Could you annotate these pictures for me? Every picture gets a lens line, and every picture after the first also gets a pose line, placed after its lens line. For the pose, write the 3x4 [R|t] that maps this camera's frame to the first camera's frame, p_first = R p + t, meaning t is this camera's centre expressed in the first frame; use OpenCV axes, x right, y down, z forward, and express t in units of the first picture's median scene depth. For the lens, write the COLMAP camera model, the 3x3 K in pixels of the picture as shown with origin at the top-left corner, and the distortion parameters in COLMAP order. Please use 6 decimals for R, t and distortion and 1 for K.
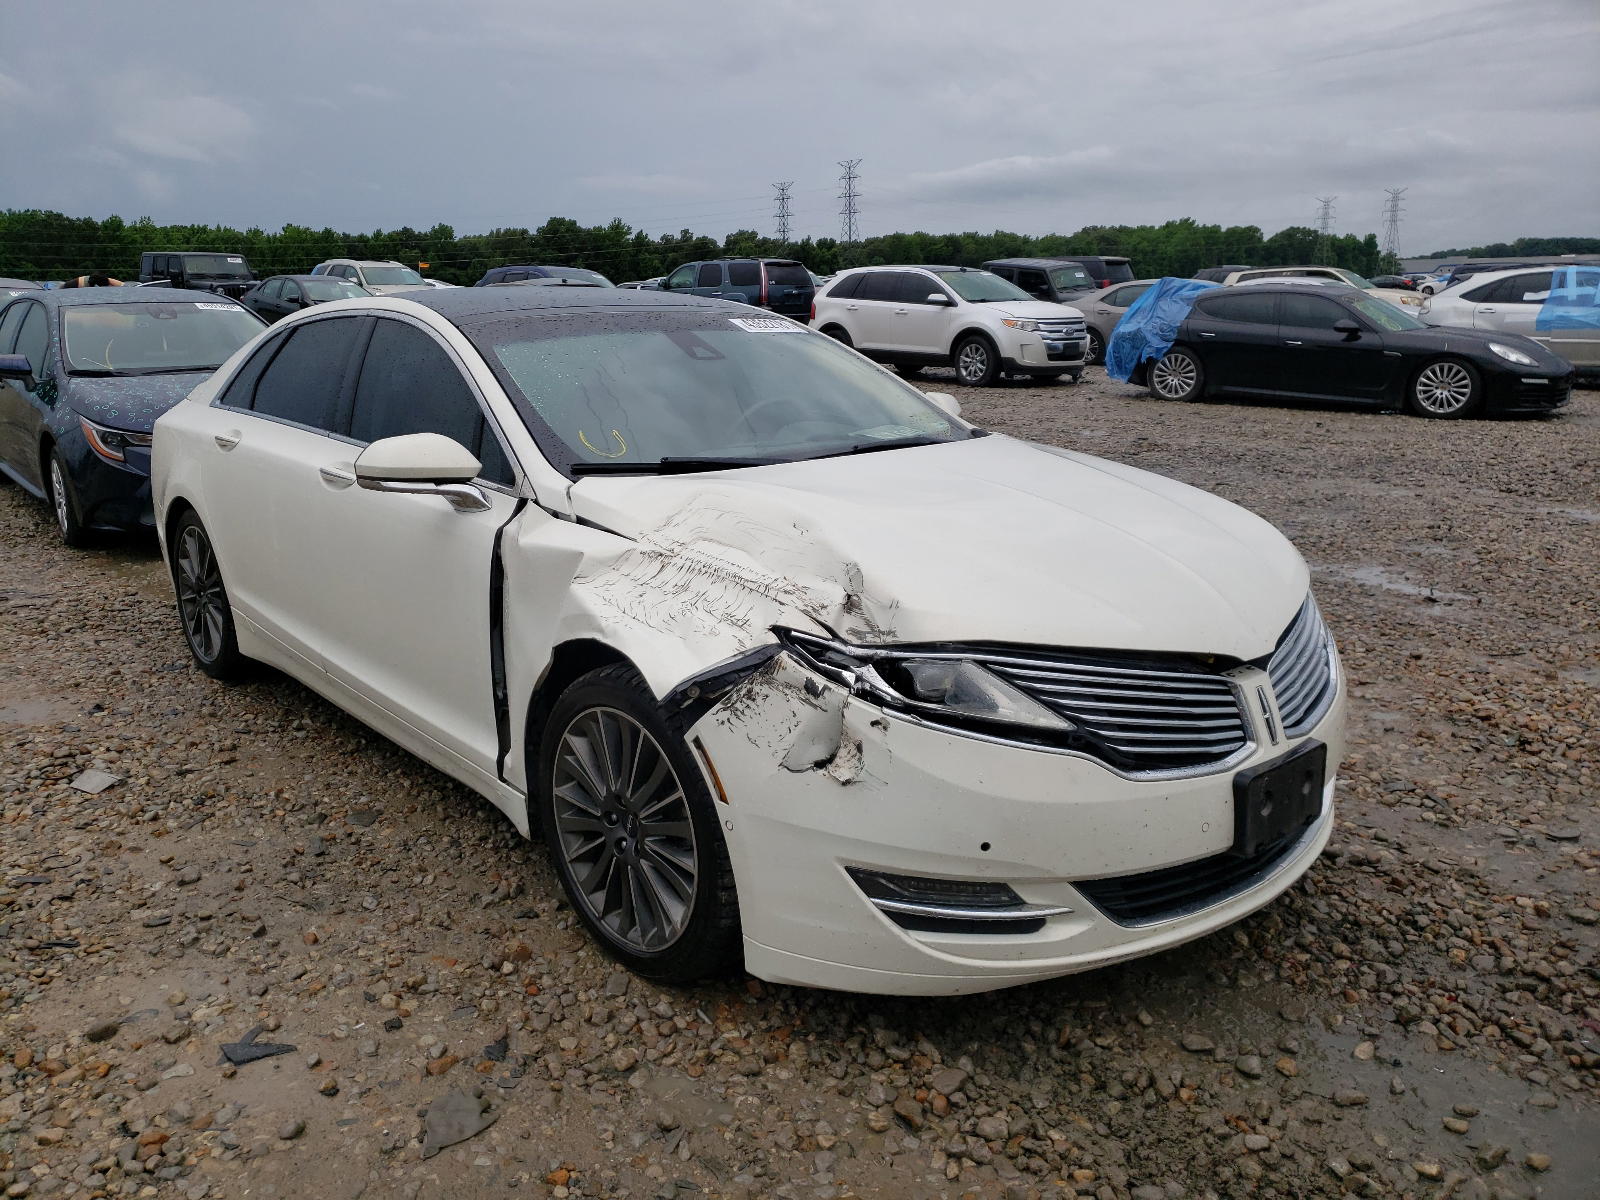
lens RADIAL K [[1236.4, 0, 798.1], [0, 1236.4, 603.7], [0, 0, 1]] dist [0.038074, -0.008744]
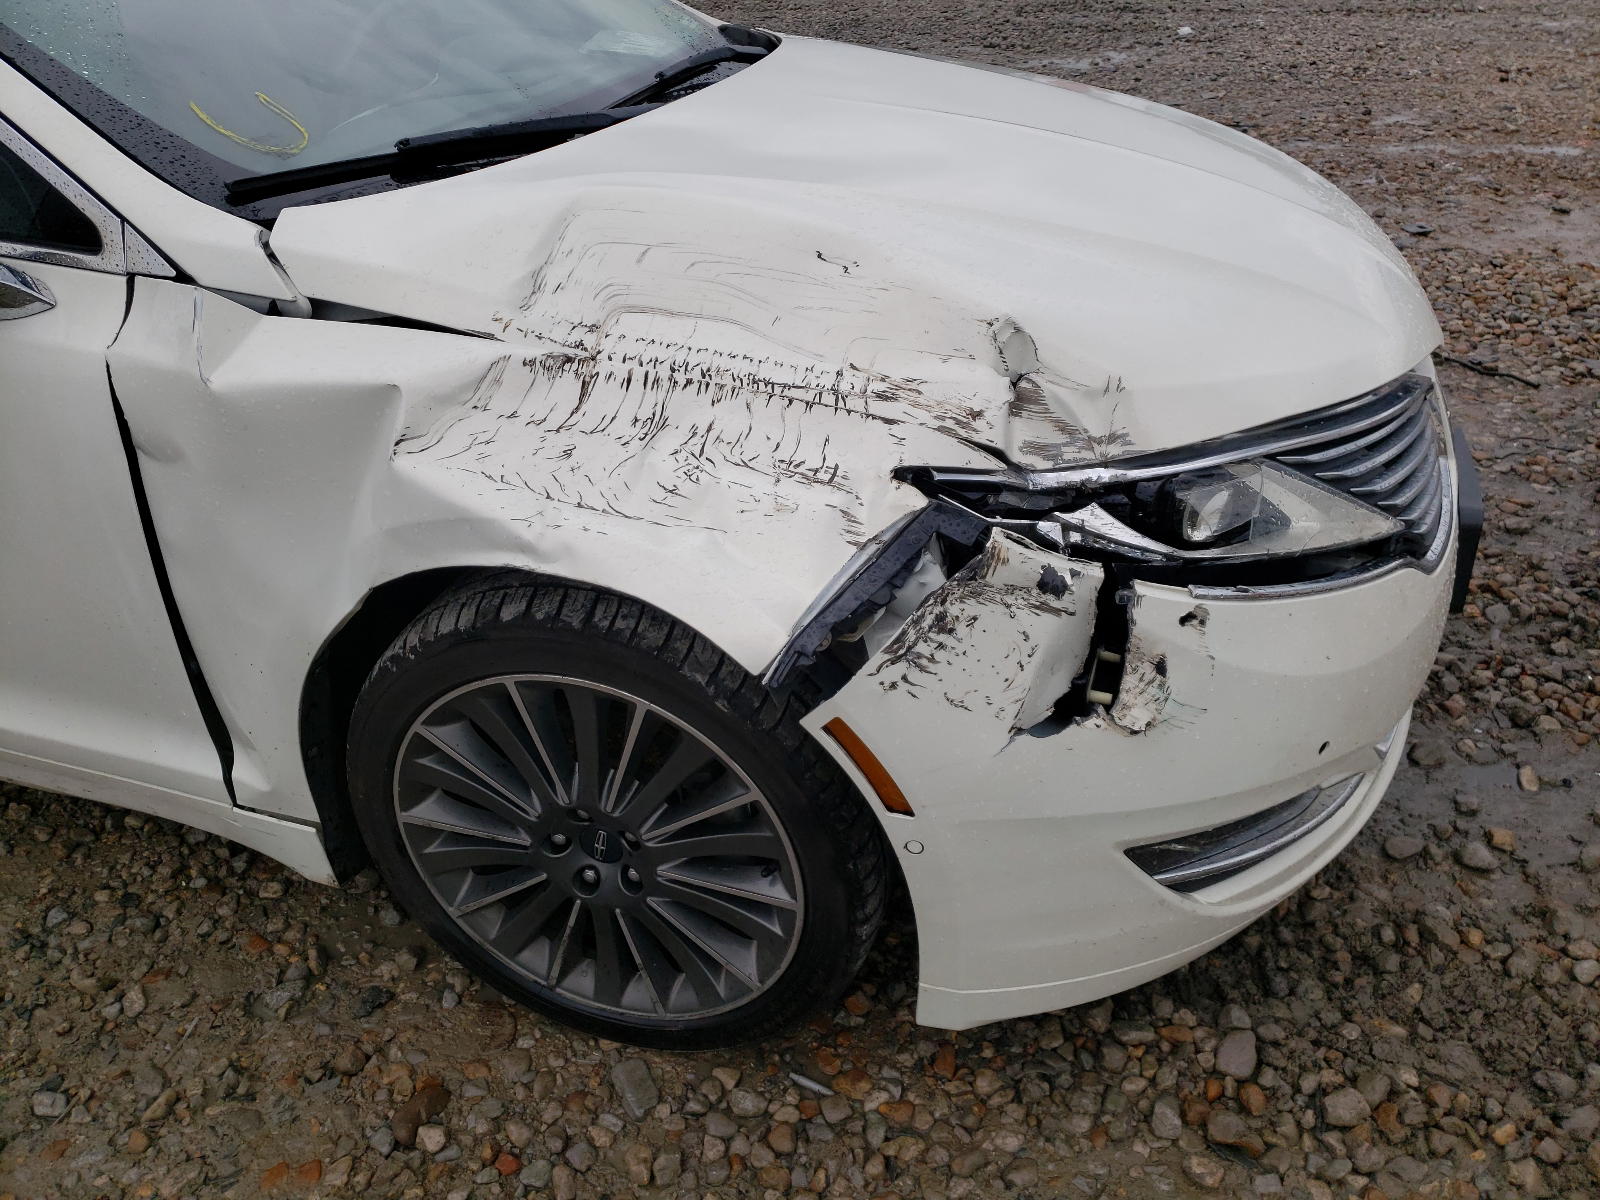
lens RADIAL K [[1236.4, 0, 832.4], [0, 1236.4, 580.6], [0, 0, 1]] dist [0.038074, -0.008744]
pose [[0.866956, -0.280087, 0.412236, -0.274019], [0.149281, 0.935104, 0.321395, -0.111004], [-0.475503, -0.217096, 0.852506, 0.559954]]
